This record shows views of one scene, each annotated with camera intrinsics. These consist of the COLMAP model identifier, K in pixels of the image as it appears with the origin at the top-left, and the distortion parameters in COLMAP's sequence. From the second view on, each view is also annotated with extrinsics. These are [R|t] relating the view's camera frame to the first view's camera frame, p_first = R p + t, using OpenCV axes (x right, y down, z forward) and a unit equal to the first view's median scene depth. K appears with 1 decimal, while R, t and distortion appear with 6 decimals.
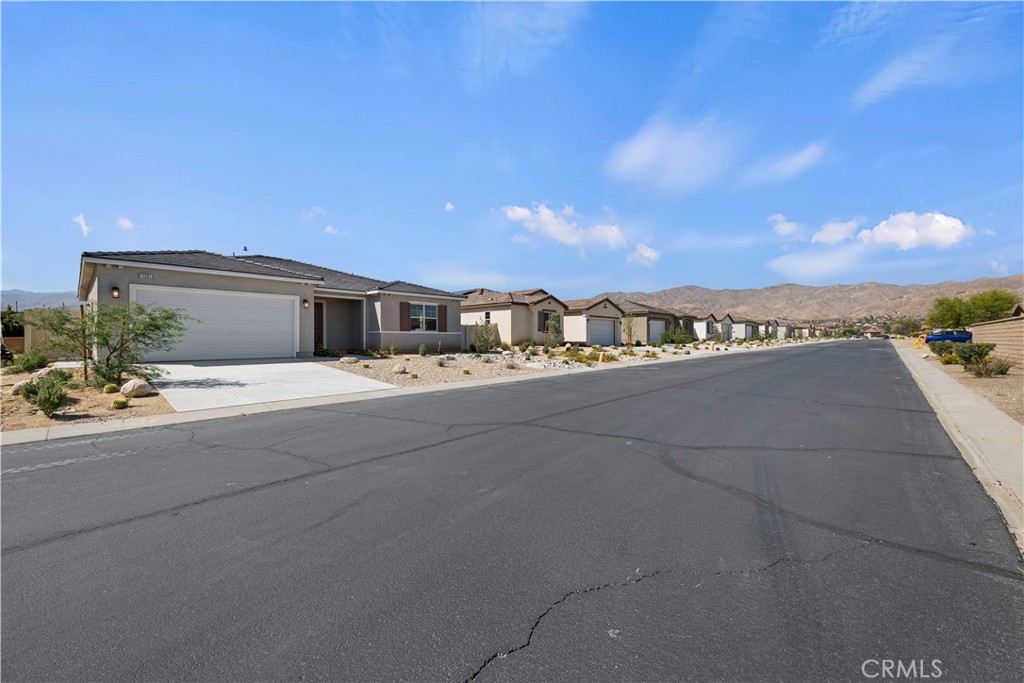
lens RADIAL K [[408.6, 0, 513.5], [0, 408.6, 343.6], [0, 0, 1]] dist [-0.002149, 0.001012]
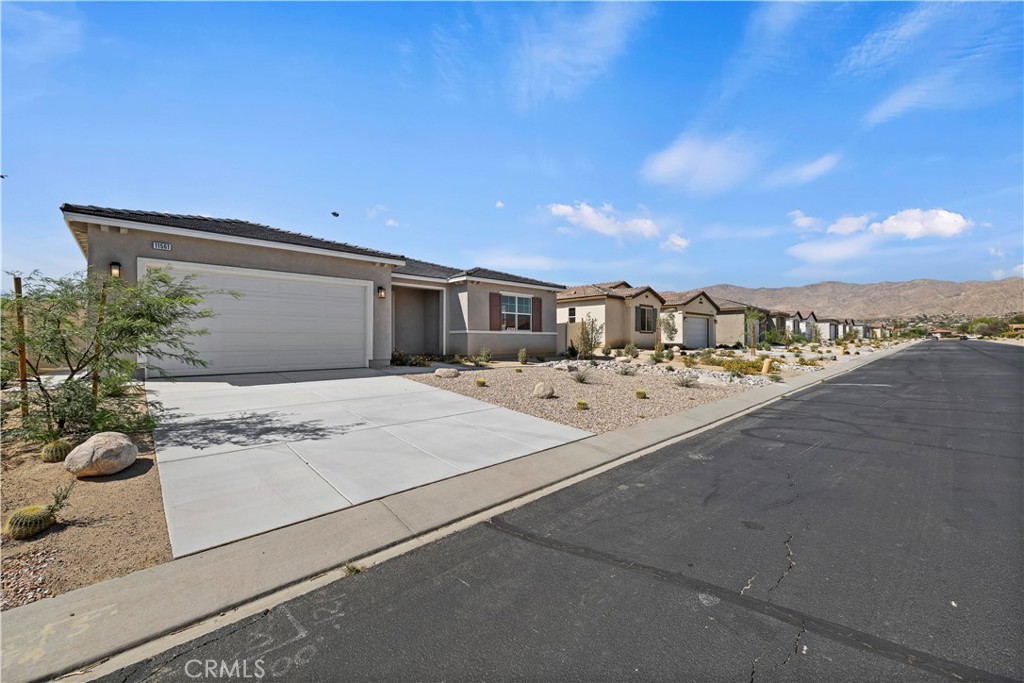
lens RADIAL K [[408.6, 0, 511.3], [0, 408.6, 337.5], [0, 0, 1]] dist [-0.002149, 0.001012]
pose [[0.997531, 0.000338, -0.070226, -0.167050], [-0.001455, 0.999873, -0.015847, -0.005236], [0.070212, 0.015910, 0.997405, 0.219317]]
